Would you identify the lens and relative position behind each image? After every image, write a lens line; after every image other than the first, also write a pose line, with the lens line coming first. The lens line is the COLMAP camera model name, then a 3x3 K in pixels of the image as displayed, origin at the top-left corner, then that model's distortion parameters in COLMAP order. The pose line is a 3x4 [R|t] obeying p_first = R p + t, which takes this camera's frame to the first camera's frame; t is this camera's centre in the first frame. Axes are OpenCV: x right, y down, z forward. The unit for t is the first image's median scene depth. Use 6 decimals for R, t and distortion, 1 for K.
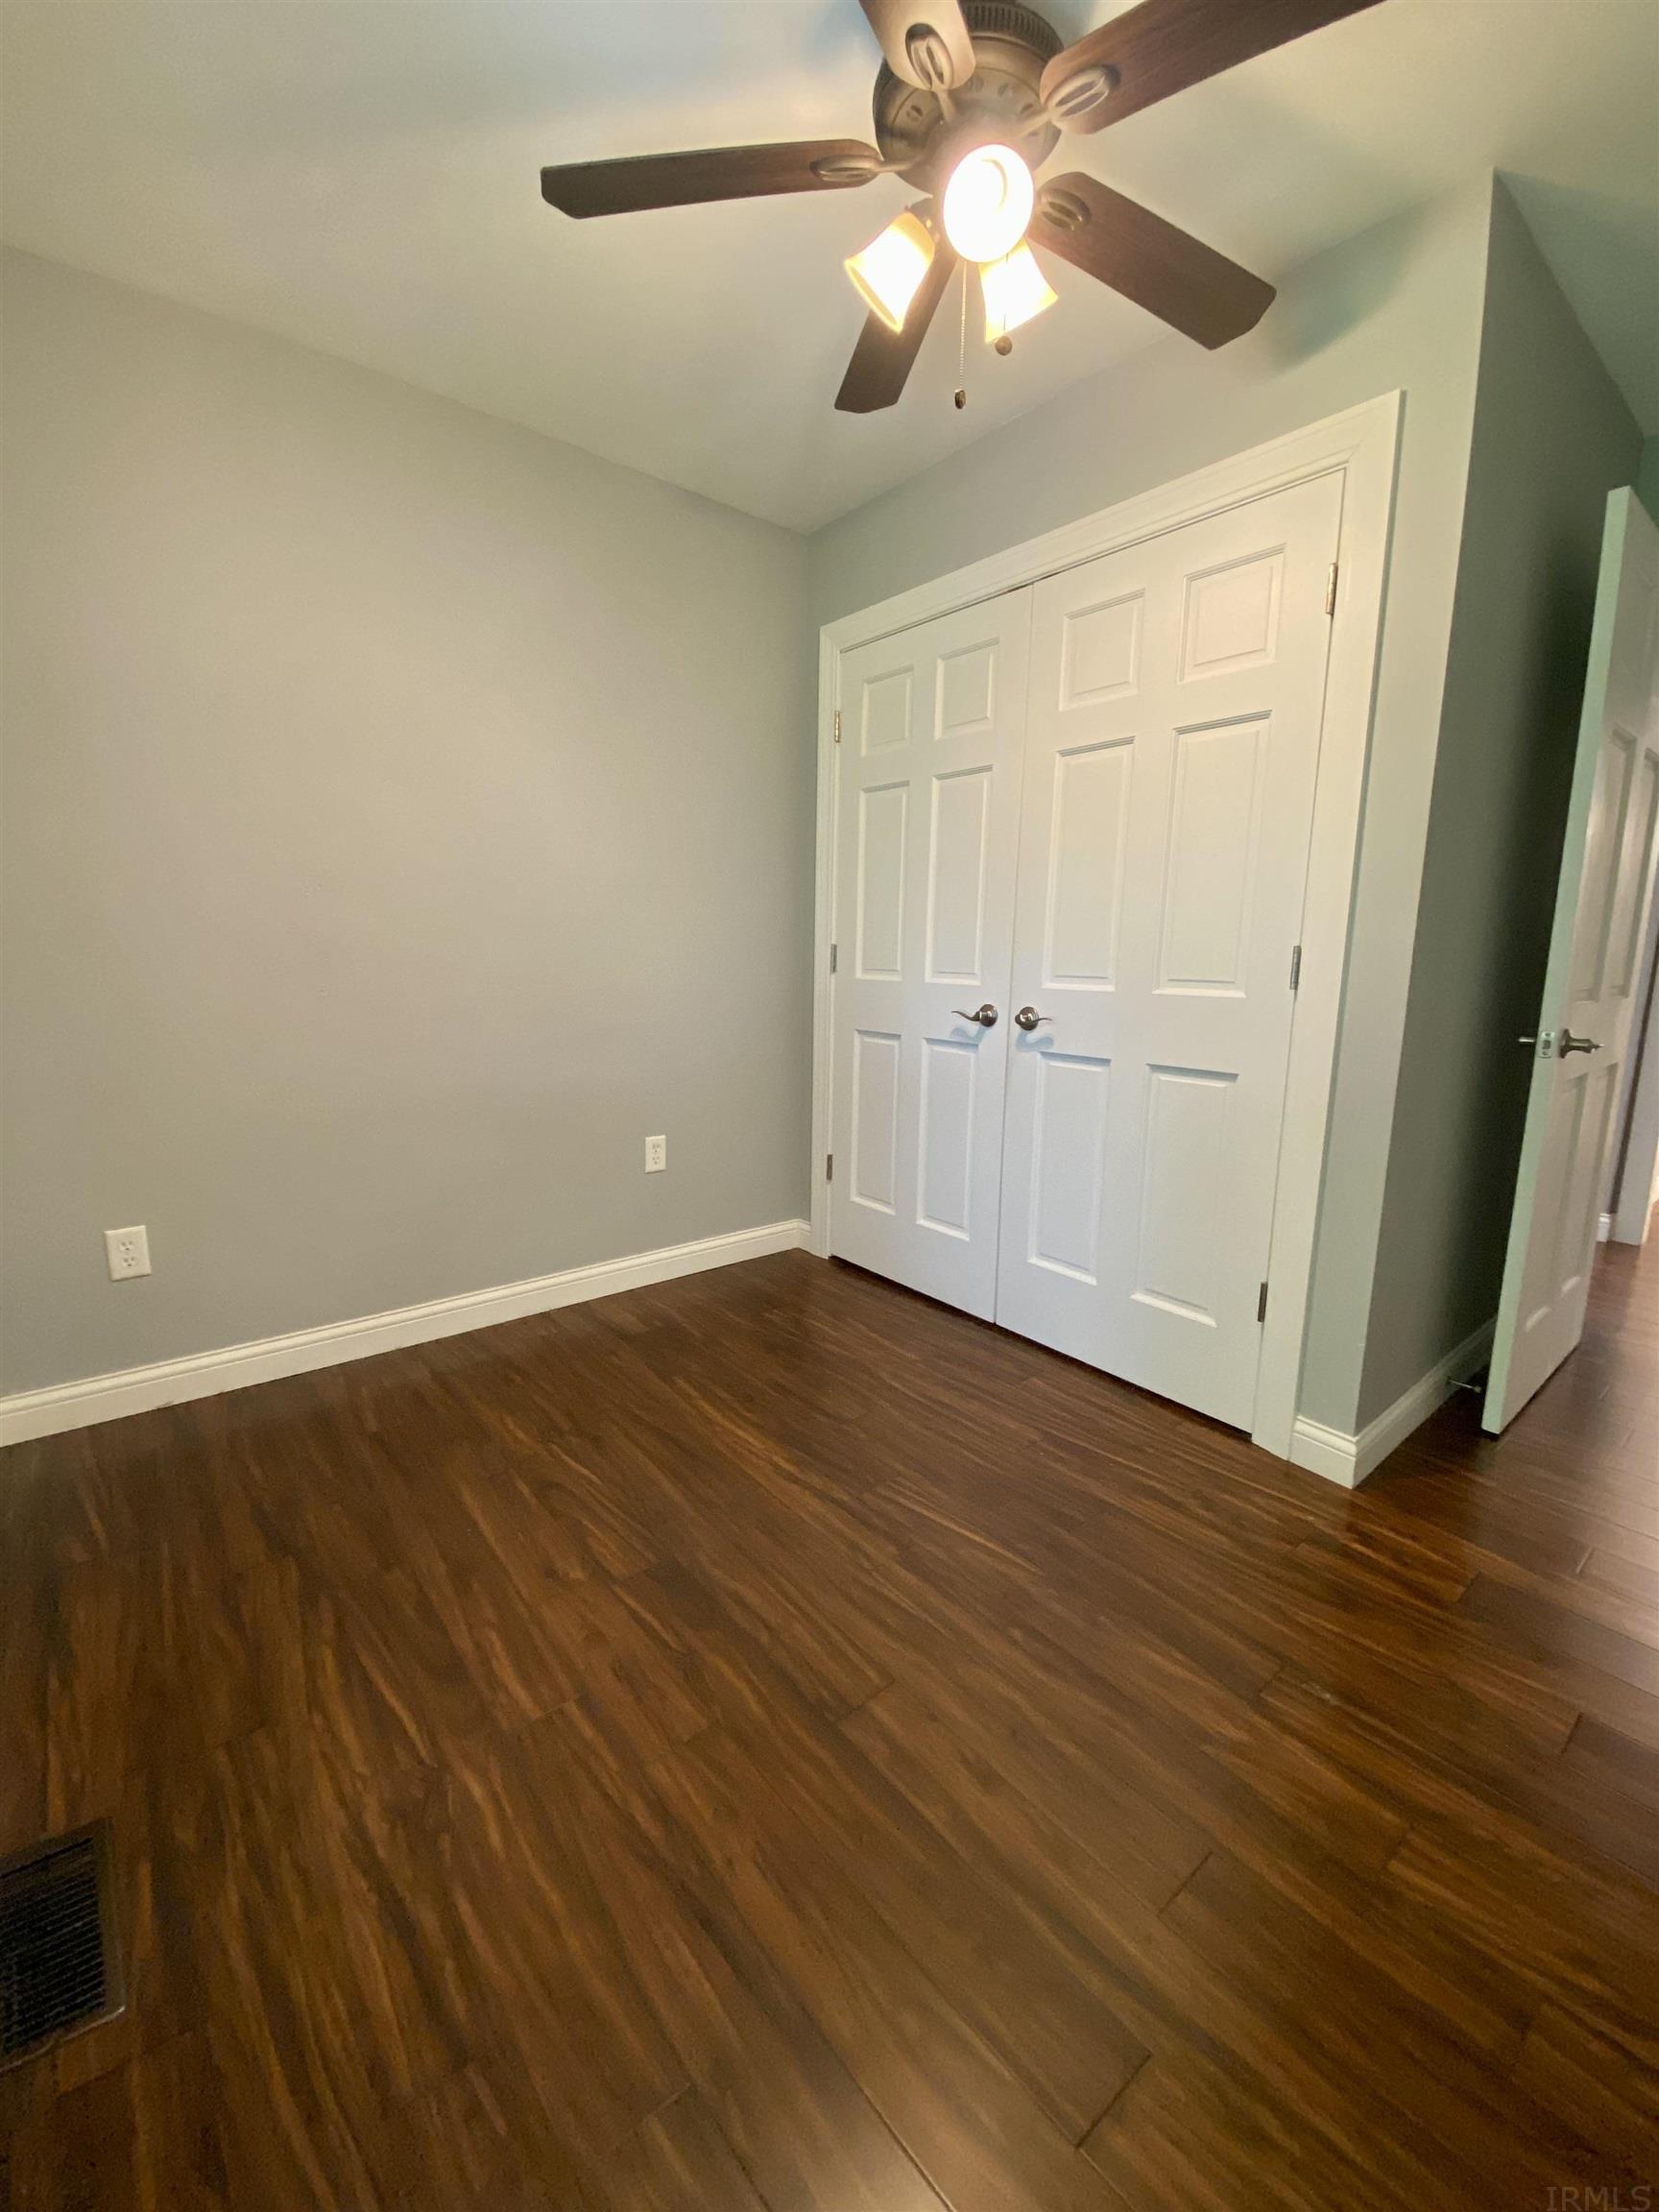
lens RADIAL K [[892.4, 0, 829.5], [0, 892.4, 1106.0], [0, 0, 1]] dist [0.017078, -0.020803]
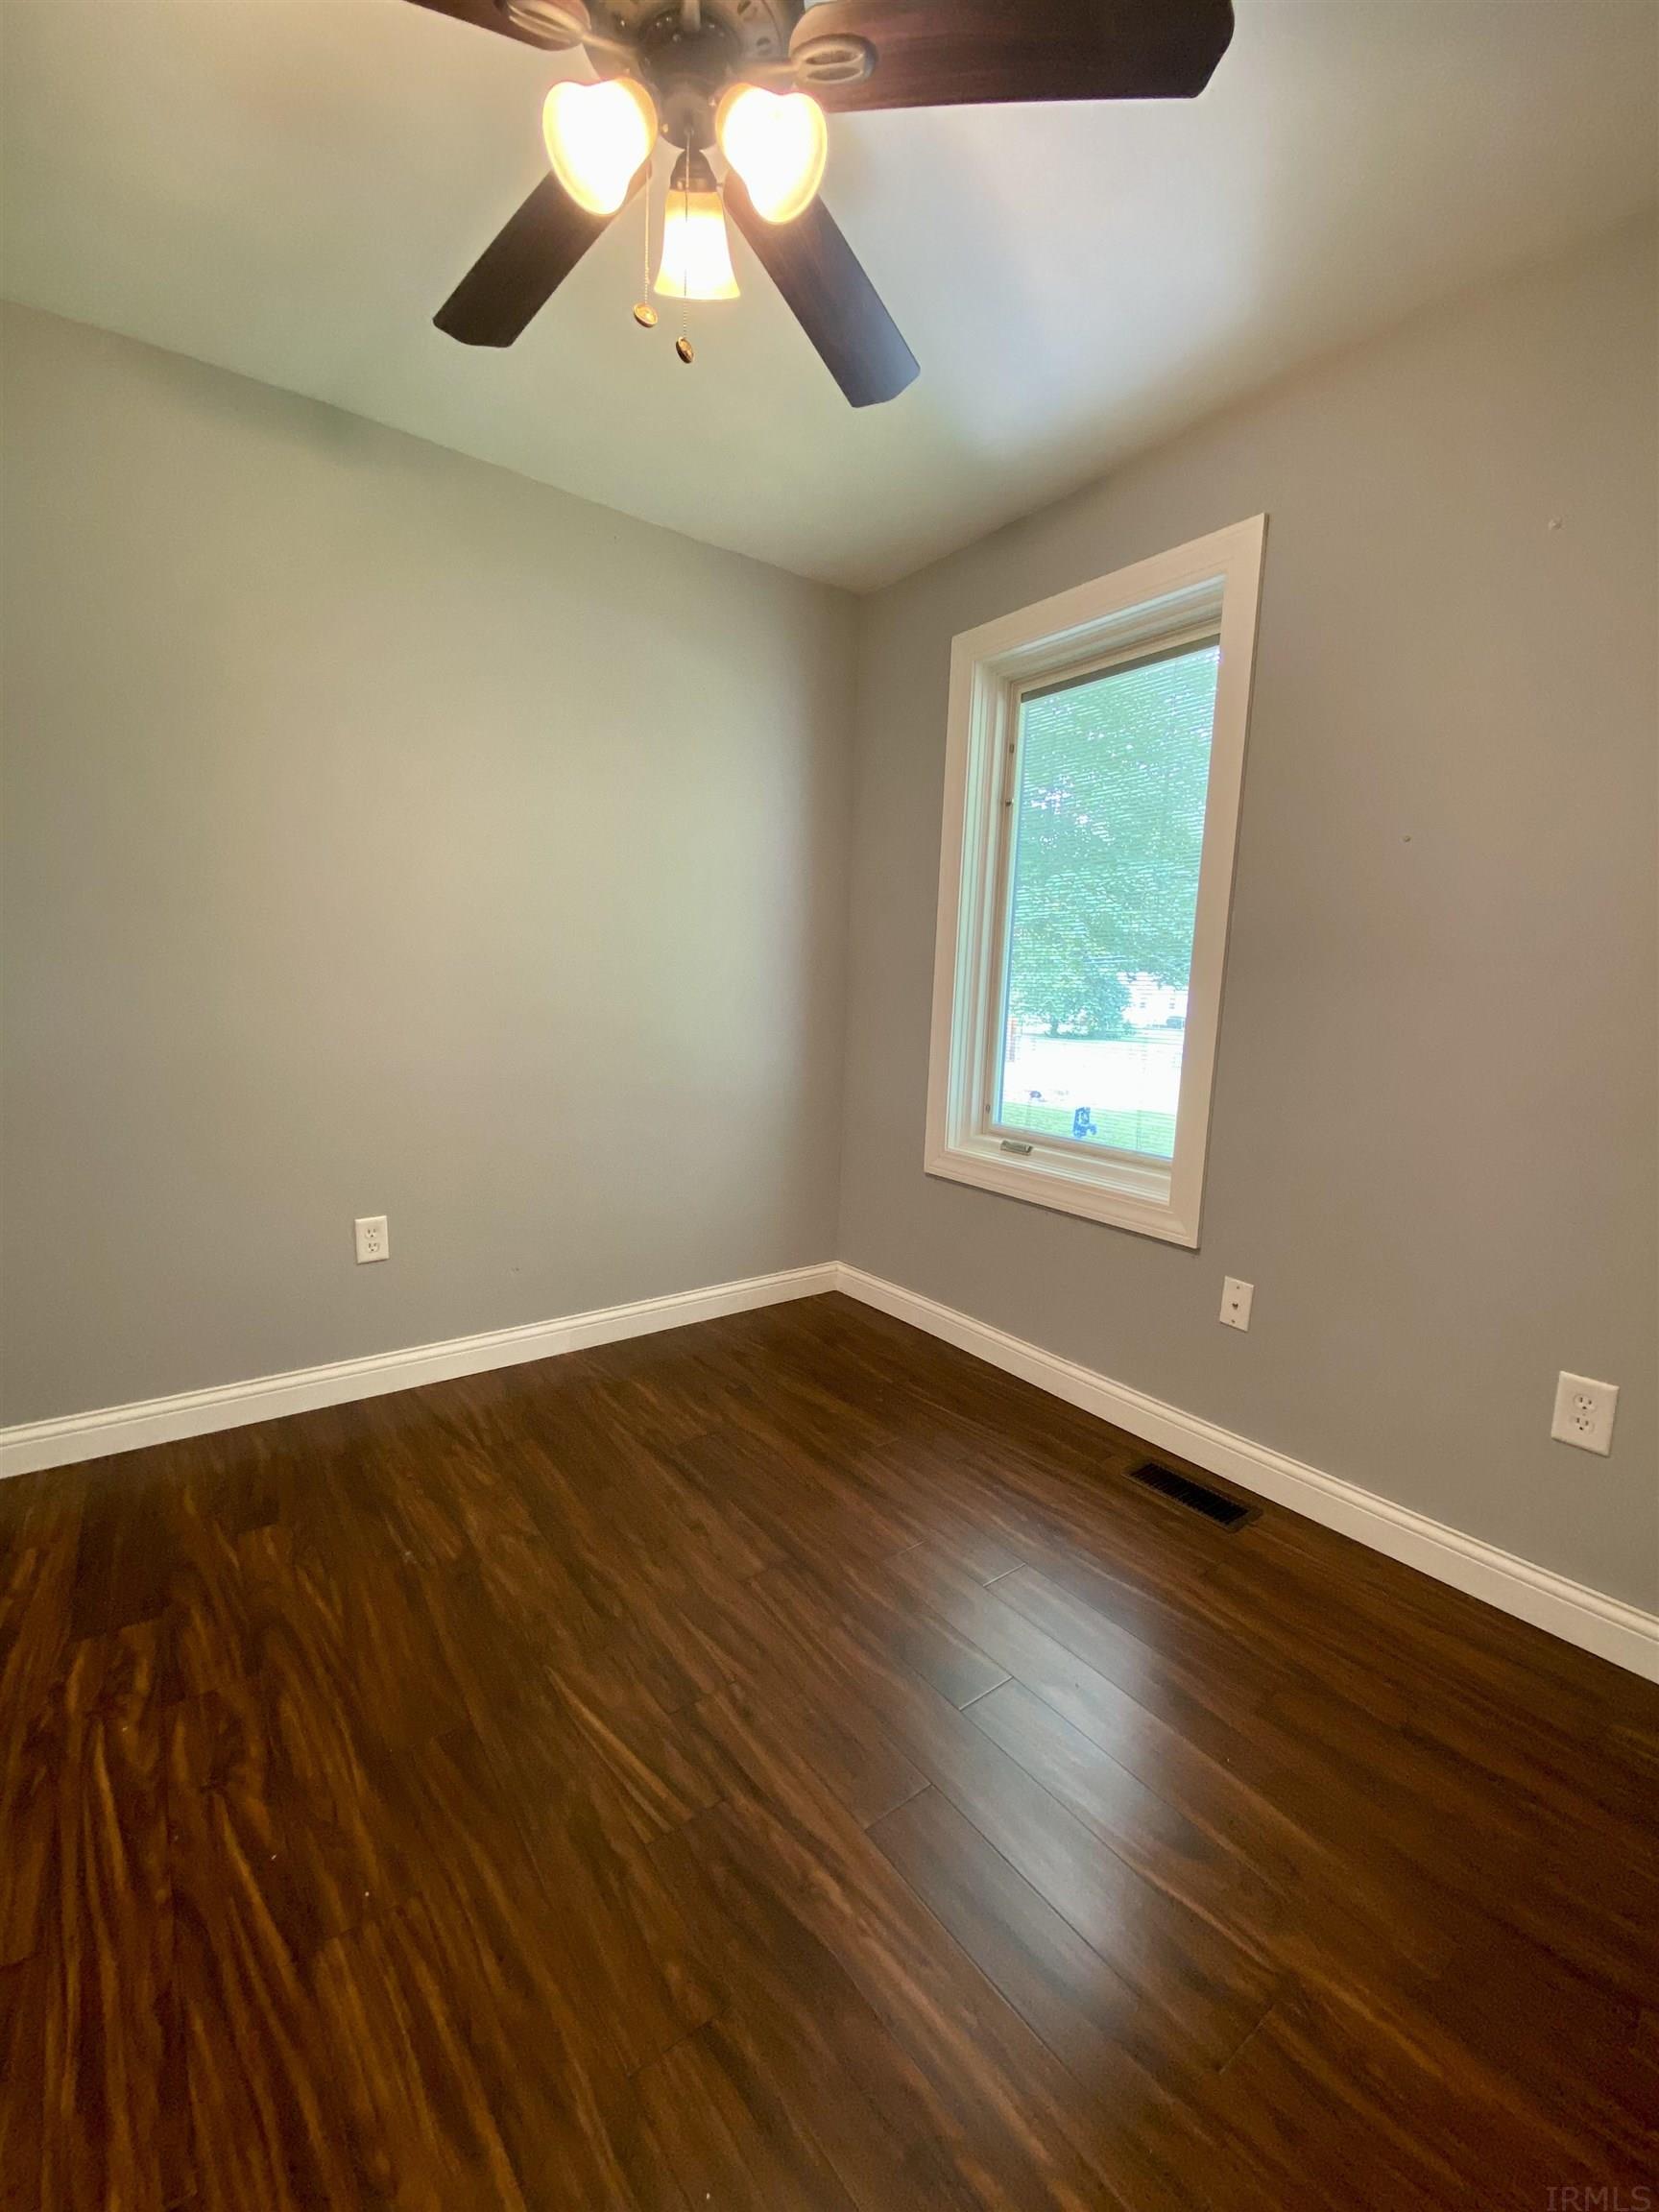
lens RADIAL K [[892.4, 0, 829.5], [0, 892.4, 1106.0], [0, 0, 1]] dist [0.017078, -0.020803]
pose [[-0.997731, -0.056209, 0.037070, -0.054015], [-0.041844, 0.948942, 0.312664, -0.337186], [-0.052751, 0.310403, -0.949140, 1.758006]]
